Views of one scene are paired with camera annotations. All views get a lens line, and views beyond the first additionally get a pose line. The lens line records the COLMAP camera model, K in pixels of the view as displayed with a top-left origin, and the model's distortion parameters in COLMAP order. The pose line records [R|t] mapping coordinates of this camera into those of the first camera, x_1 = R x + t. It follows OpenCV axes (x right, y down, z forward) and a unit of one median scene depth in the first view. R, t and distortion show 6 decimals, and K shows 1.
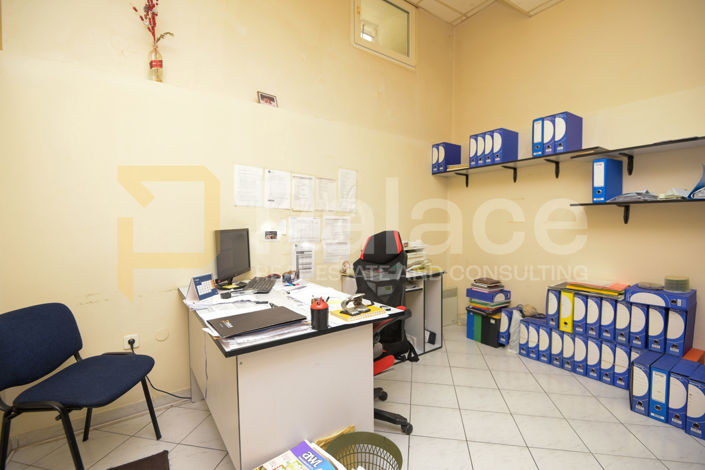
lens RADIAL K [[323.9, 0, 352.5], [0, 323.9, 235.0], [0, 0, 1]] dist [-0.002551, -0.010980]
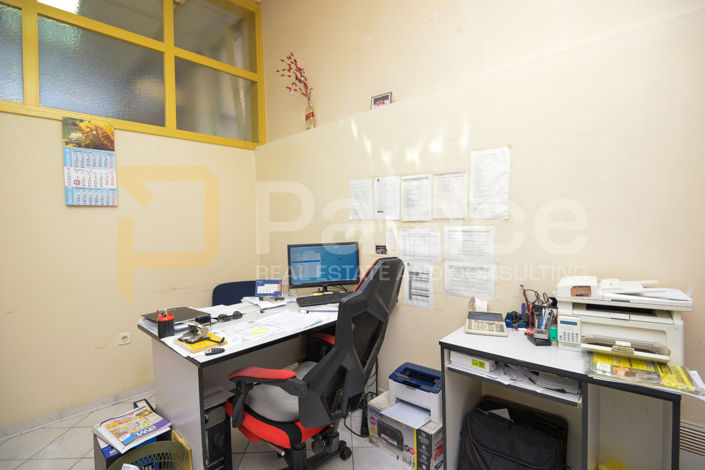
lens RADIAL K [[323.9, 0, 352.5], [0, 323.9, 235.0], [0, 0, 1]] dist [-0.002551, -0.010980]
pose [[0.223413, 0.028101, -0.974319, 0.577121], [-0.009605, 0.999599, 0.026628, -0.060325], [0.974677, 0.003409, 0.223593, 0.675099]]
